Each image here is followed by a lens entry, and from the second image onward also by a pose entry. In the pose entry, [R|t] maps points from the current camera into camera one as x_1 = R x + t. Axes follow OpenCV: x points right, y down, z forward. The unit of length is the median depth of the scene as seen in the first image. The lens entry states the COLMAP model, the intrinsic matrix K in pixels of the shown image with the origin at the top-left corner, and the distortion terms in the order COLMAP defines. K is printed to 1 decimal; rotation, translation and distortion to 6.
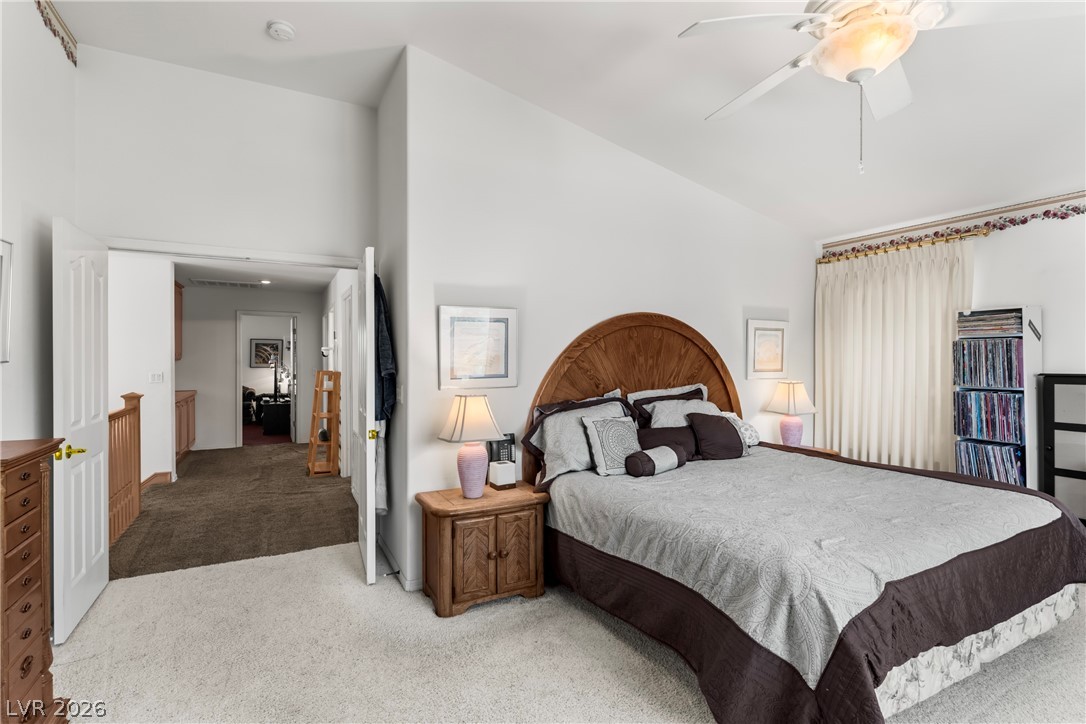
lens RADIAL K [[512.1, 0, 544.1], [0, 512.1, 360.0], [0, 0, 1]] dist [-0.001520, 0.000683]
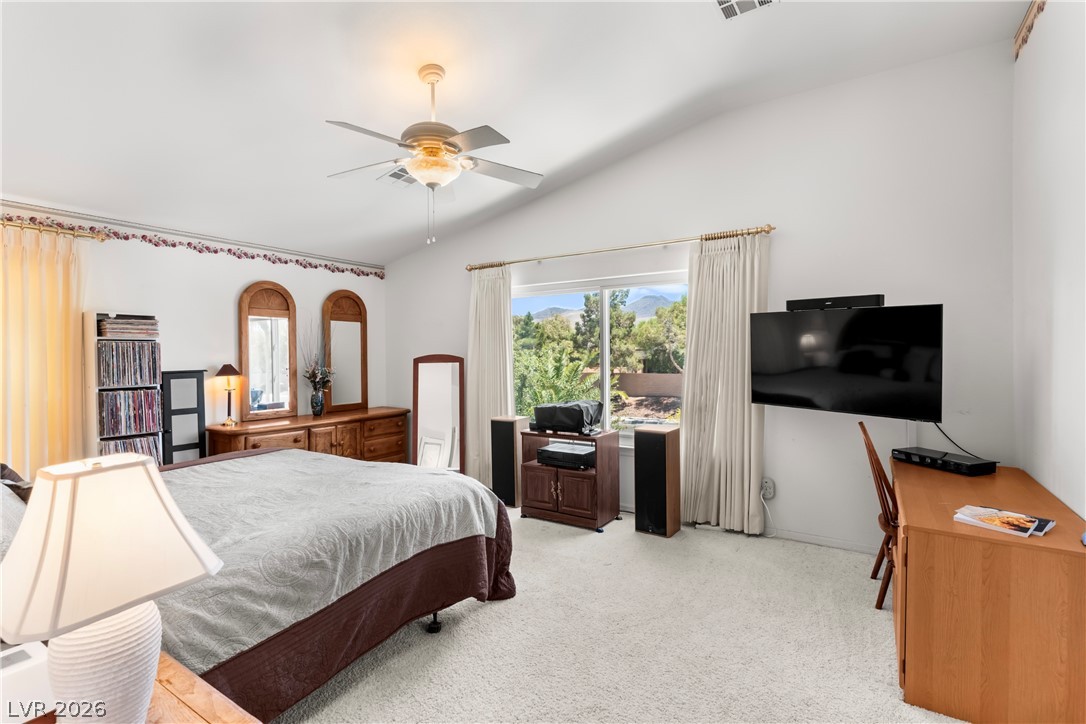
lens RADIAL K [[512.1, 0, 544.6], [0, 512.1, 359.3], [0, 0, 1]] dist [-0.001520, 0.000683]
pose [[-0.489151, -0.002129, 0.872197, -0.526458], [0.010007, 0.999918, 0.008052, -0.002974], [-0.872142, 0.012667, -0.489089, 0.791714]]
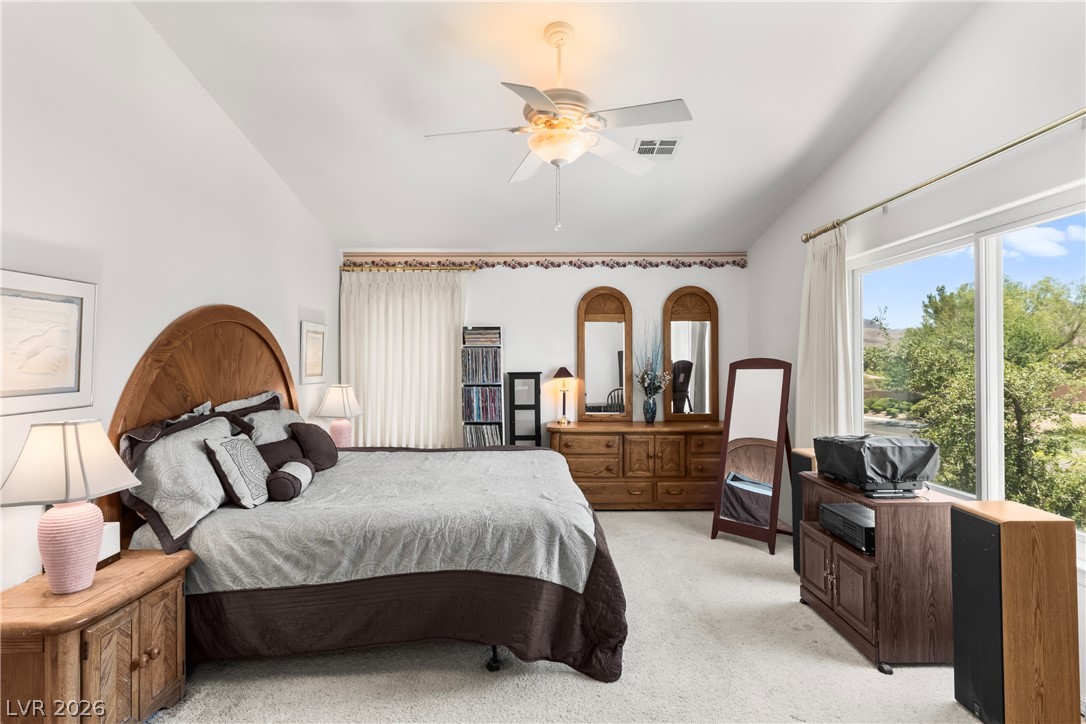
lens RADIAL K [[569.0, 0, 543.0], [0, 569.0, 358.9], [0, 0, 1]] dist [0.006215, 0.001253]
pose [[0.453818, 0.005594, 0.891077, -0.428791], [0.004577, 0.999952, -0.008609, 0.002275], [-0.891083, 0.007985, 0.453771, 0.170340]]
